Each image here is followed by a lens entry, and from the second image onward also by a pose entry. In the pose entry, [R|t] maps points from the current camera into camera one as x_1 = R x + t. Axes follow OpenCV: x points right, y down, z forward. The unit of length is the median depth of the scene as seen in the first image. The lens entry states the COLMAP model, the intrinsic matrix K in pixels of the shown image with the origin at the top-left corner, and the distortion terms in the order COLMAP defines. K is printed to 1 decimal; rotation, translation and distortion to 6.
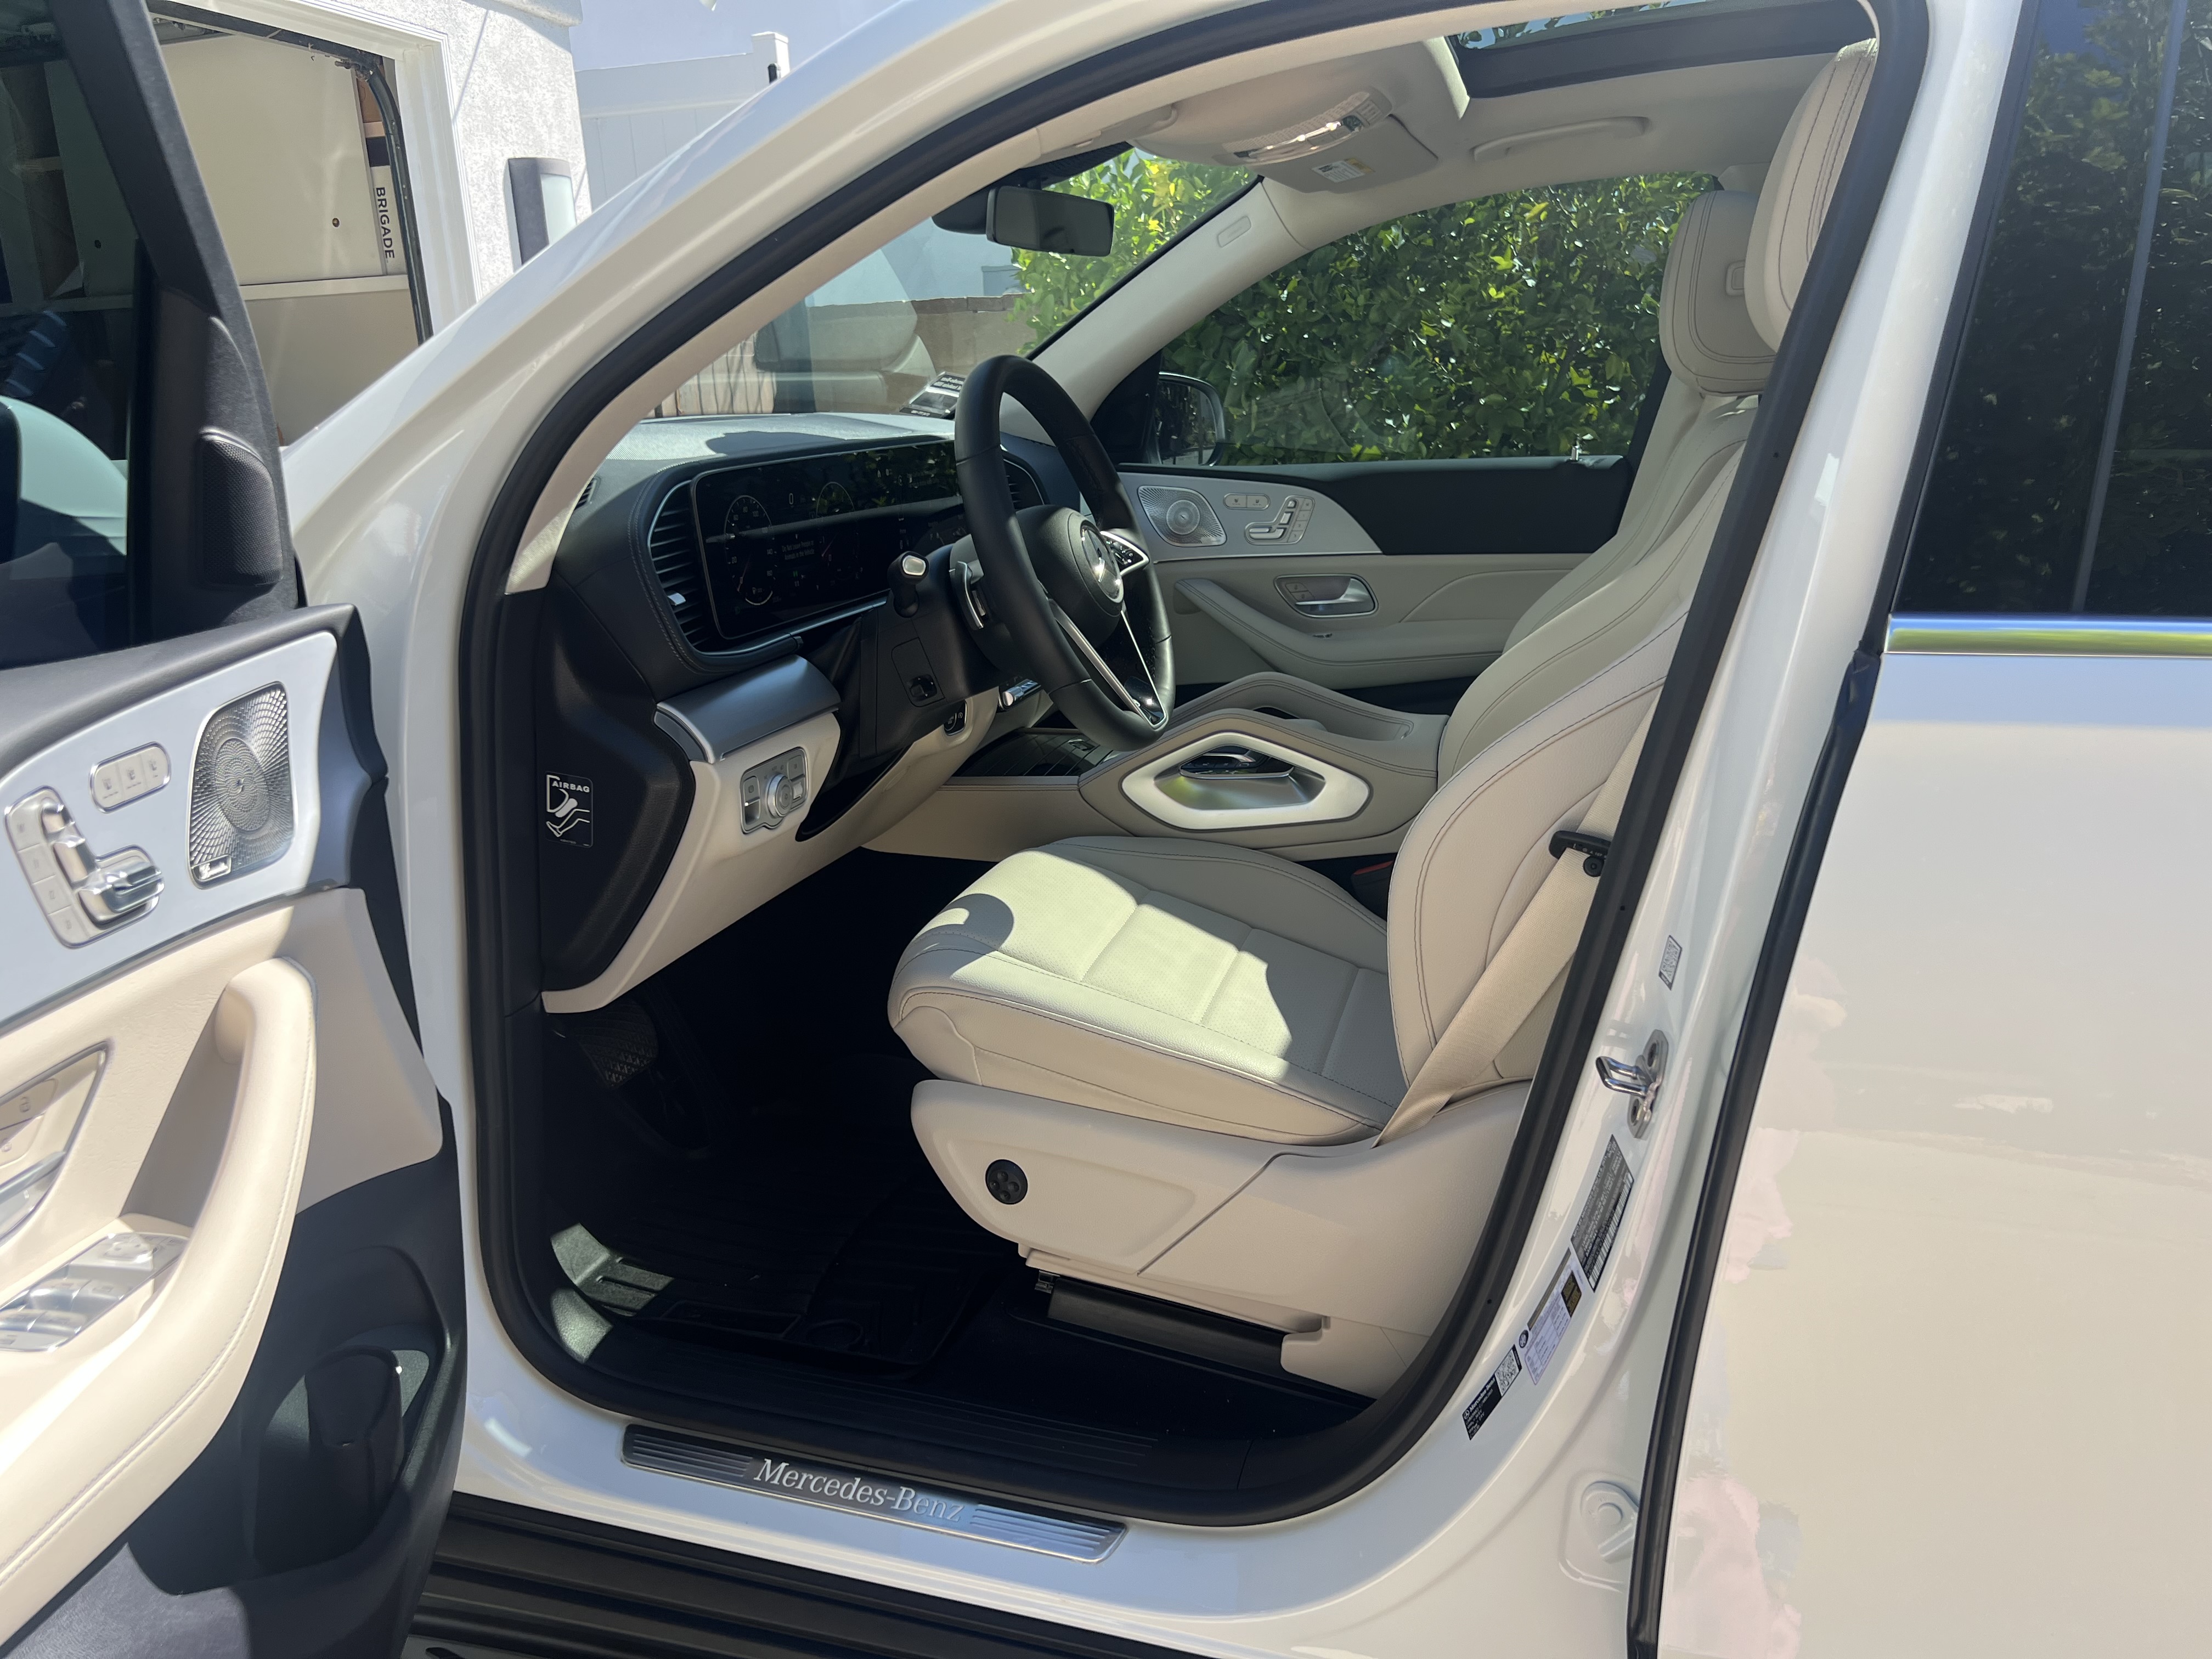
lens RADIAL K [[1709.8, 0, 1108.5], [0, 1709.8, 837.8], [0, 0, 1]] dist [0.013546, -0.033242]
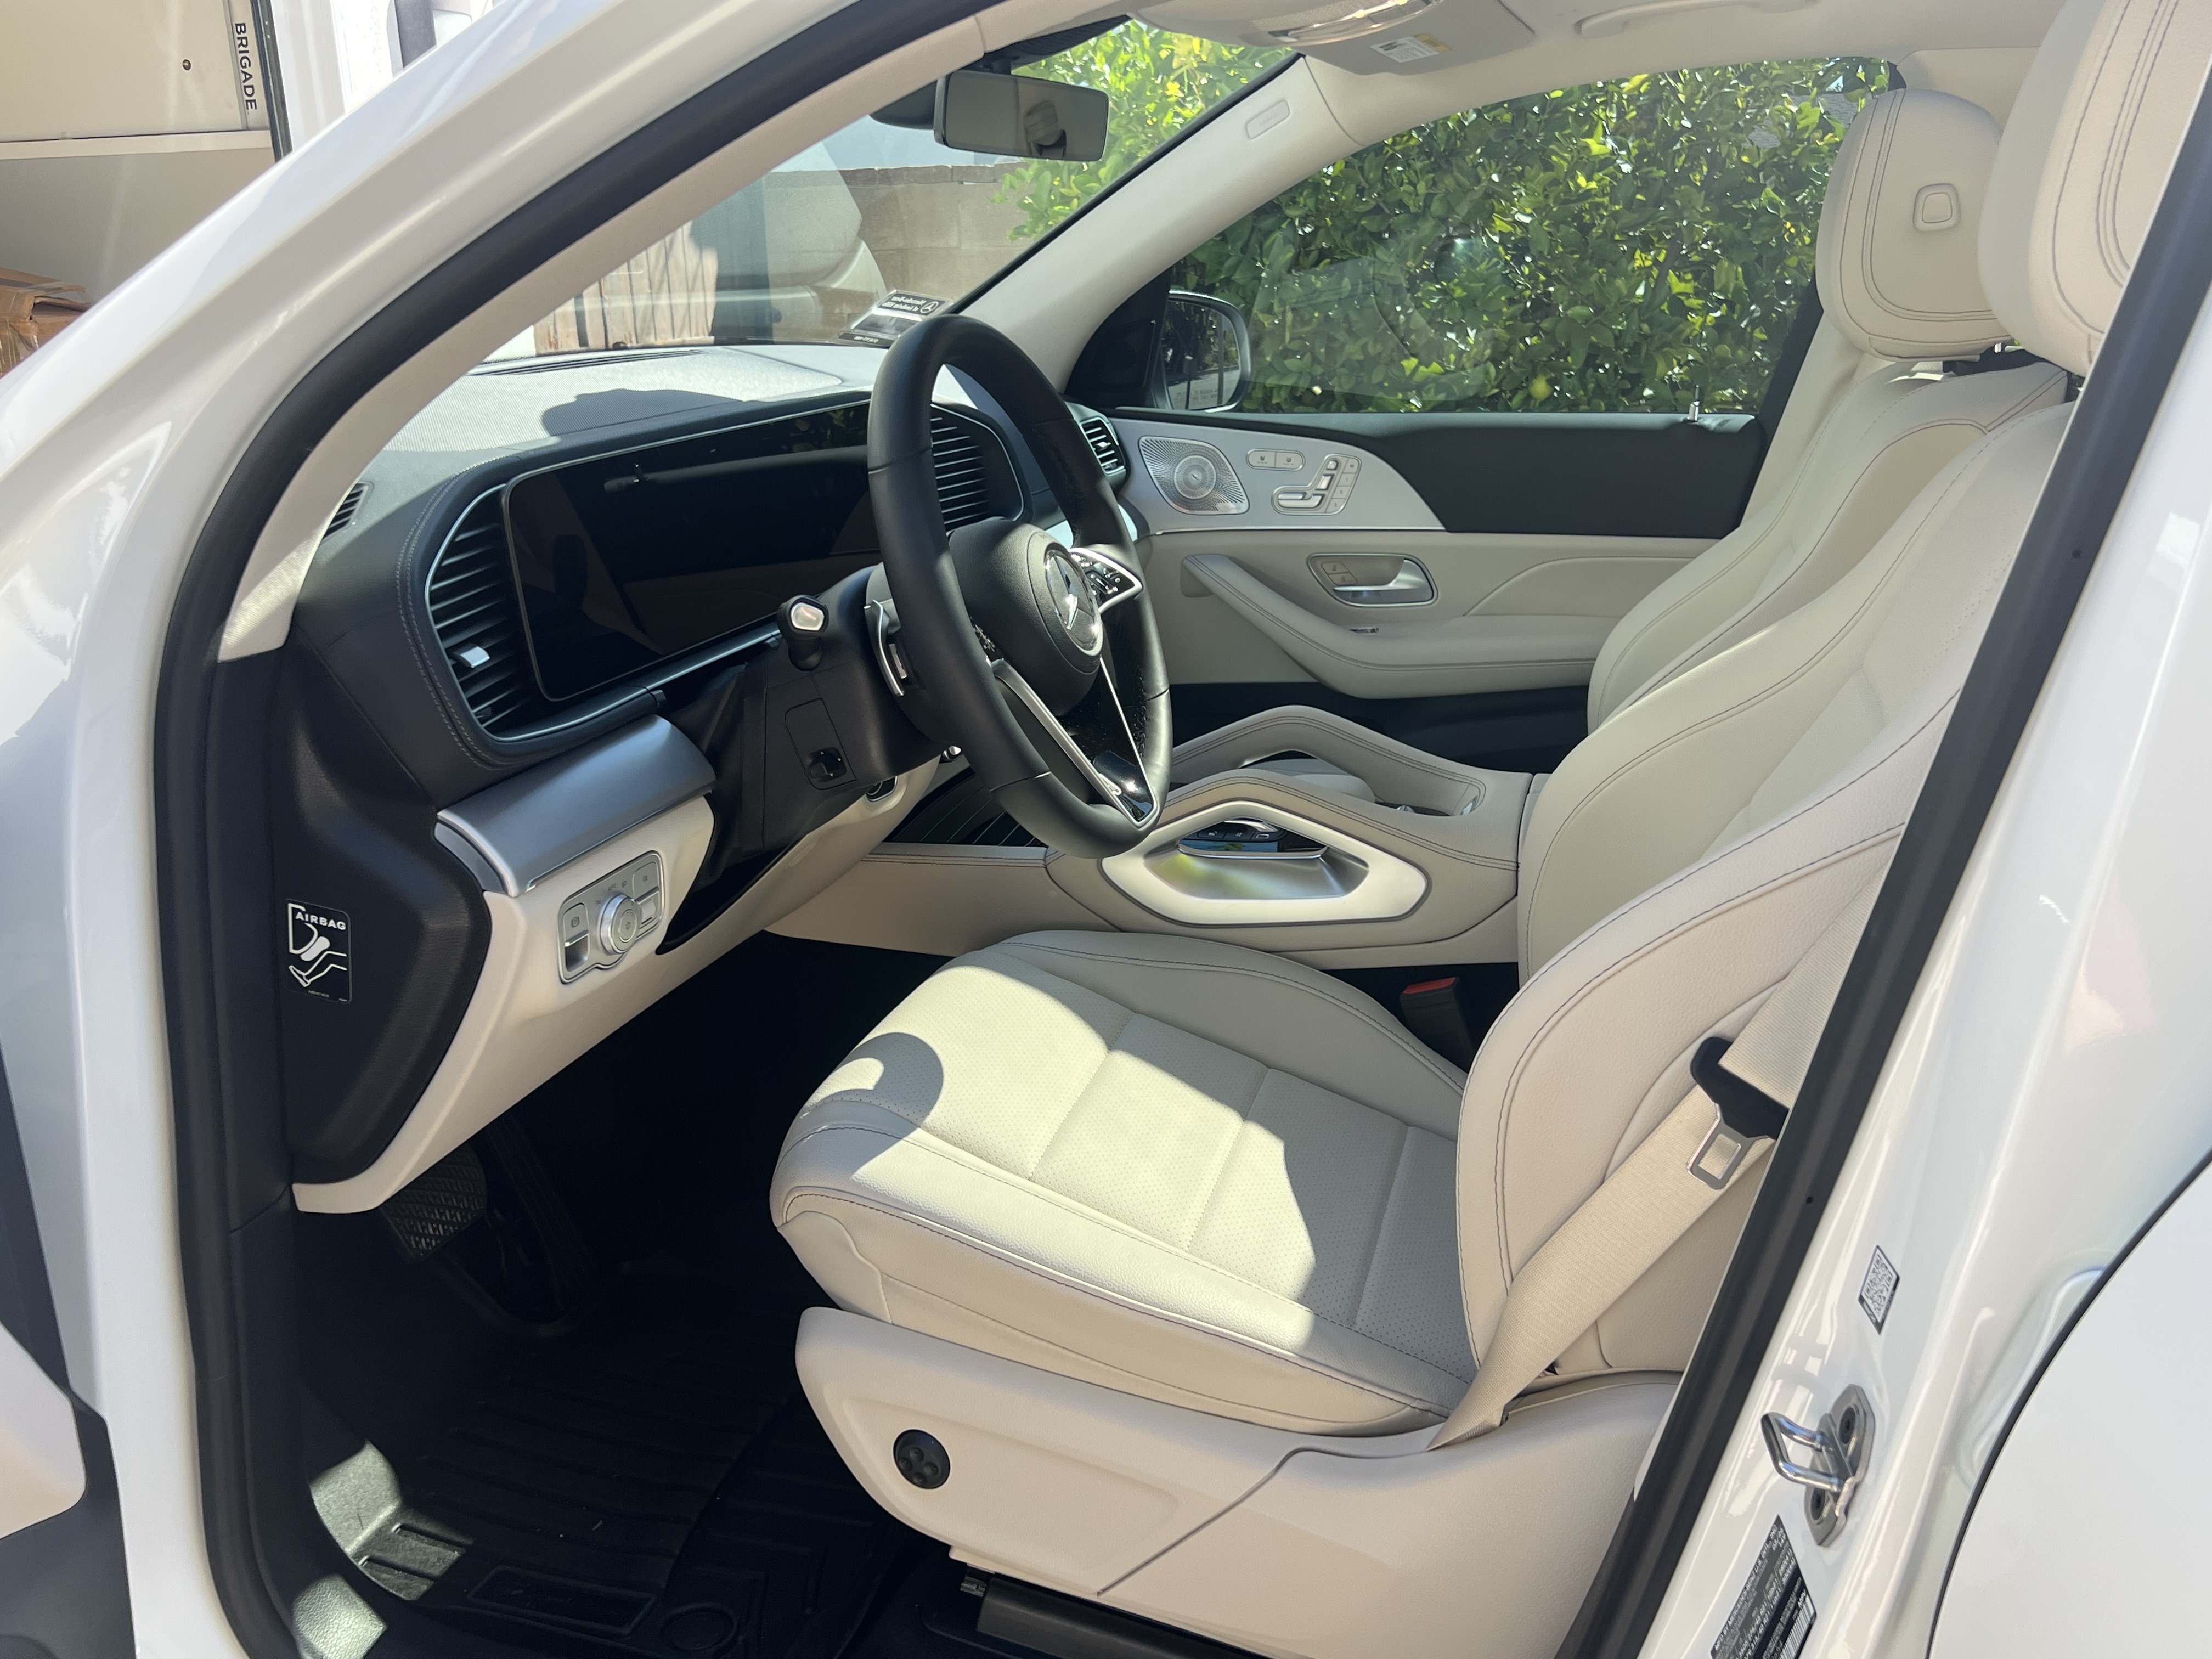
lens RADIAL K [[1912.8, 0, 1106.2], [0, 1912.8, 824.3], [0, 0, 1]] dist [-0.001223, -0.000739]
pose [[0.999743, 0.022400, -0.003446, 0.014826], [-0.022269, 0.999171, 0.034086, -0.091052], [0.004207, -0.034000, 0.999413, 0.174656]]
